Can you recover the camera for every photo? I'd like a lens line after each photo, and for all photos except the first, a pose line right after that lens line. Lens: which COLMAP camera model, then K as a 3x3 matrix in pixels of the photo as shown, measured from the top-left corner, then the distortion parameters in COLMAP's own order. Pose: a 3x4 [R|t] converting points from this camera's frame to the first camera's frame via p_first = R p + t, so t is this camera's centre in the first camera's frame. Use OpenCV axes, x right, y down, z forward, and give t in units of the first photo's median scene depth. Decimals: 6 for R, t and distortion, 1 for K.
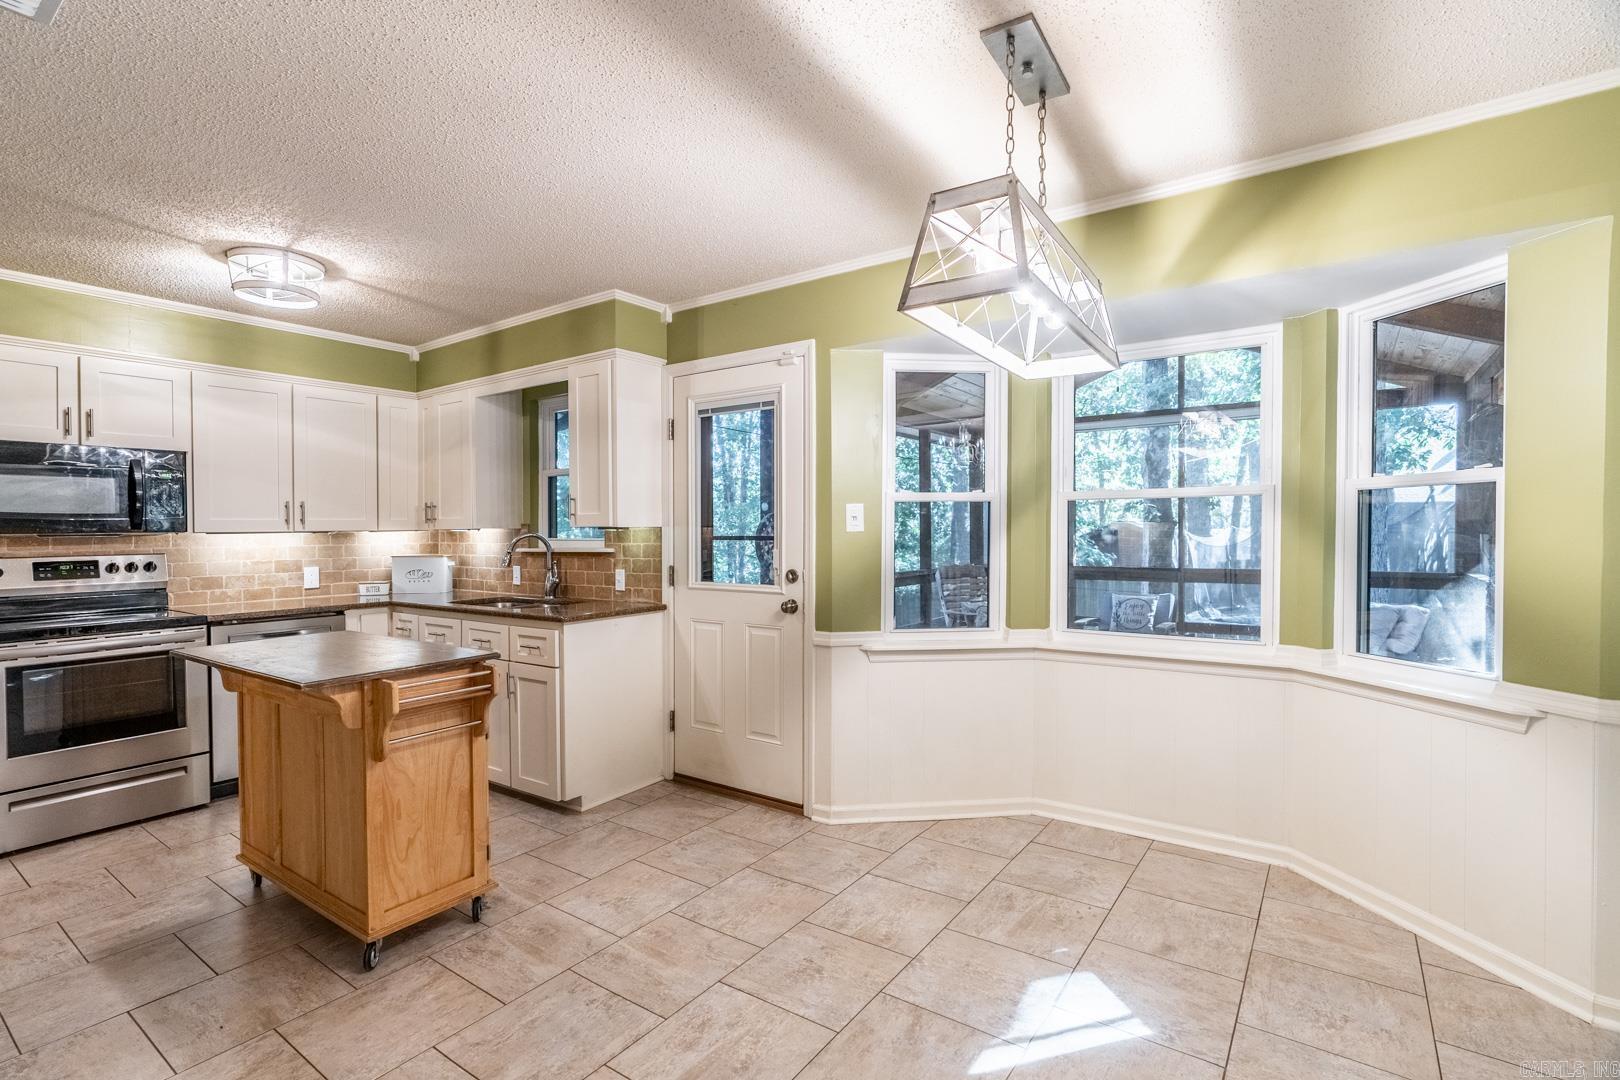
lens RADIAL K [[740.7, 0, 801.3], [0, 740.7, 535.7], [0, 0, 1]] dist [-0.011945, 0.002754]
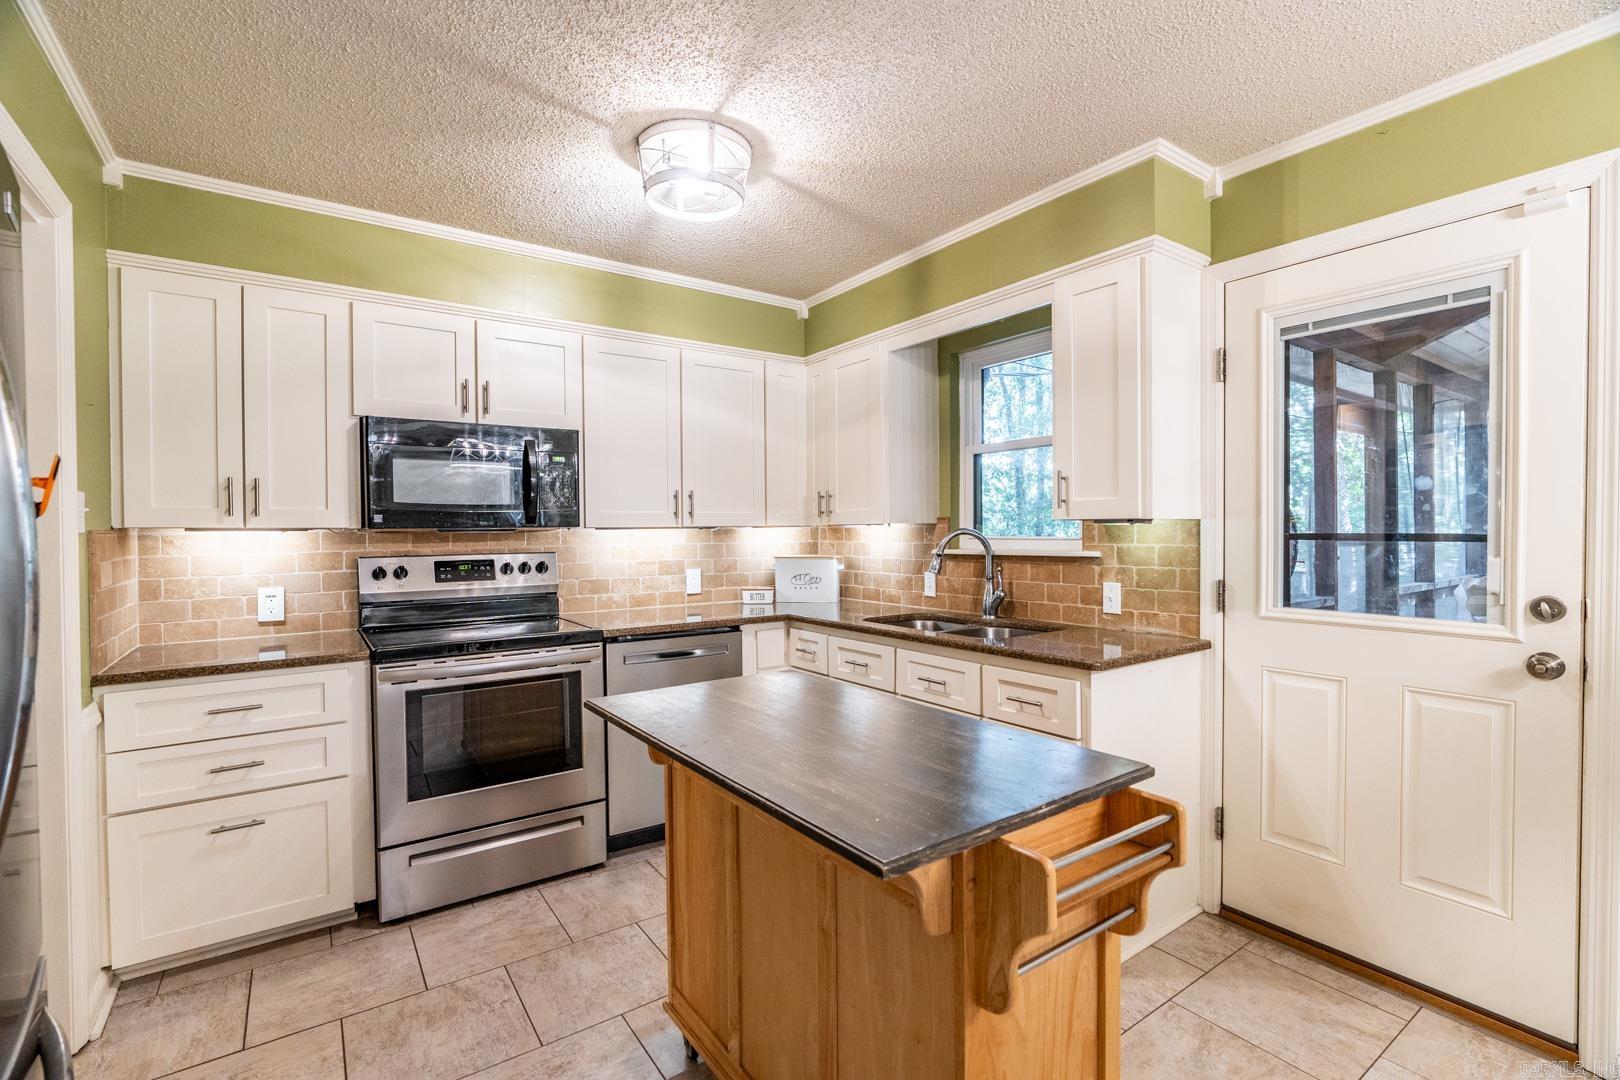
lens RADIAL K [[740.7, 0, 826.2], [0, 740.7, 542.7], [0, 0, 1]] dist [-0.011945, 0.002754]
pose [[0.944612, 0.006673, -0.328121, -0.301376], [-0.003091, 0.999930, 0.011438, 0.002500], [0.328174, -0.009790, 0.944567, 0.305463]]
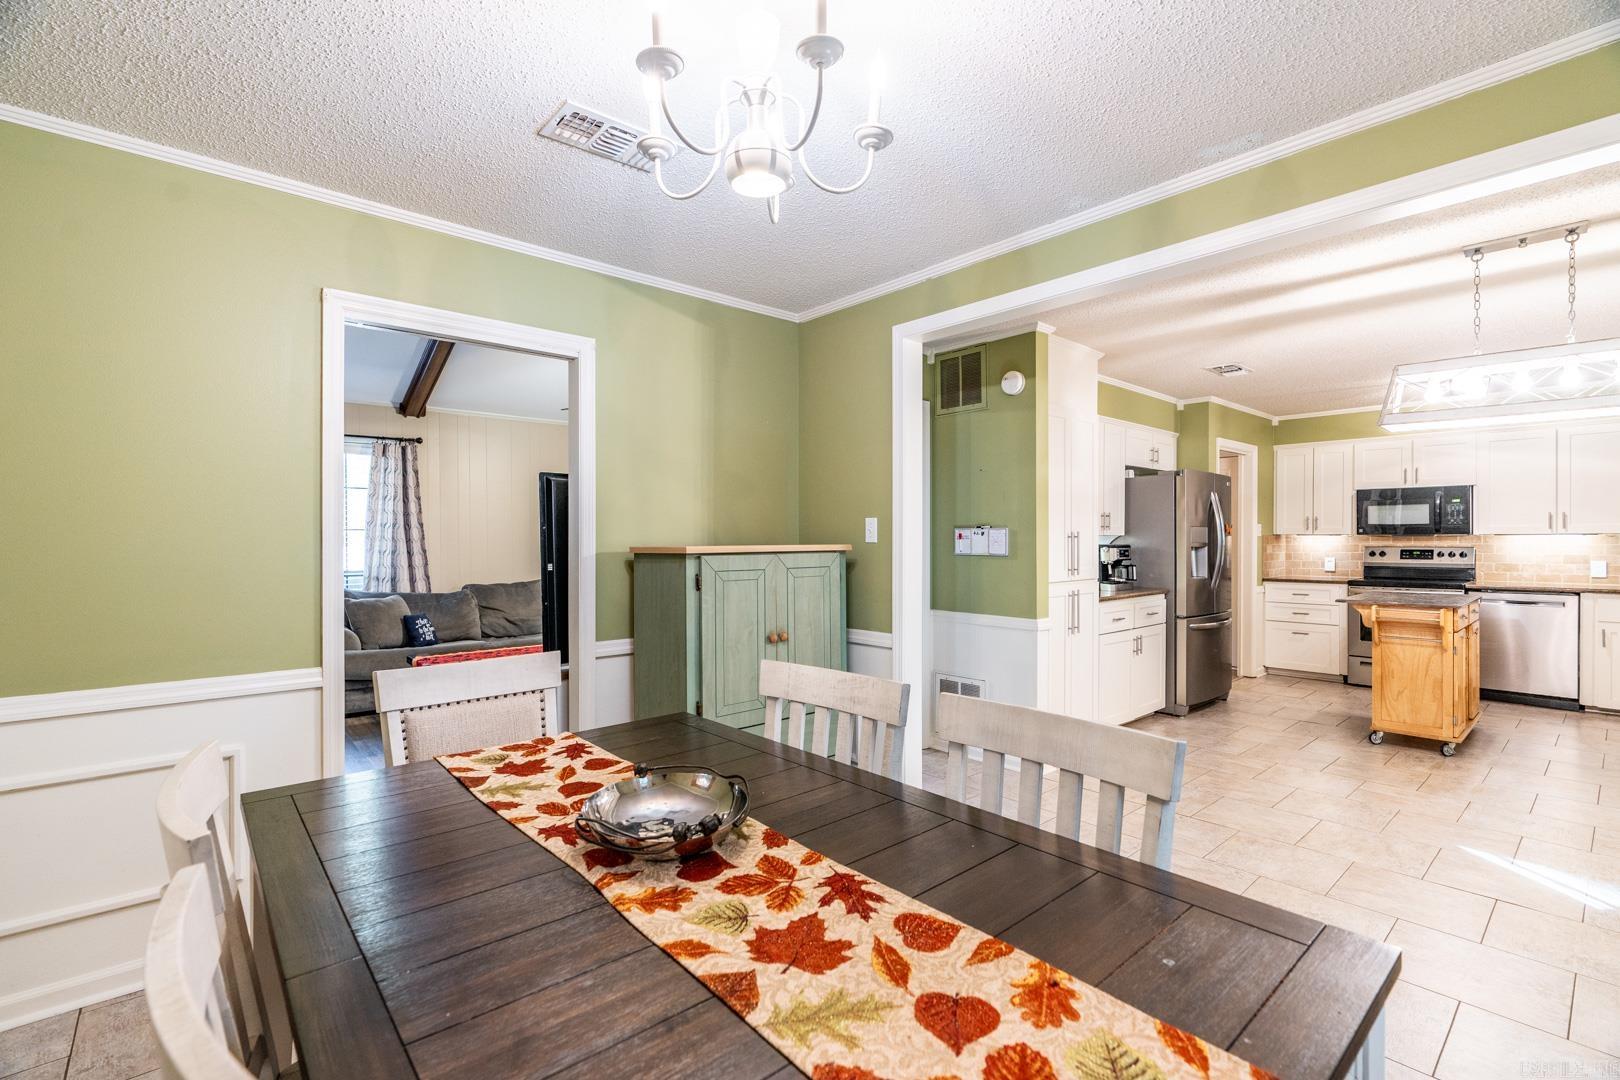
lens RADIAL K [[740.7, 0, 810.4], [0, 740.7, 535.3], [0, 0, 1]] dist [-0.011945, 0.002754]
pose [[-0.234275, 0.004770, -0.972159, 1.127728], [-0.003039, 0.999979, 0.005639, -0.006470], [0.972166, 0.004276, -0.234255, -0.045657]]
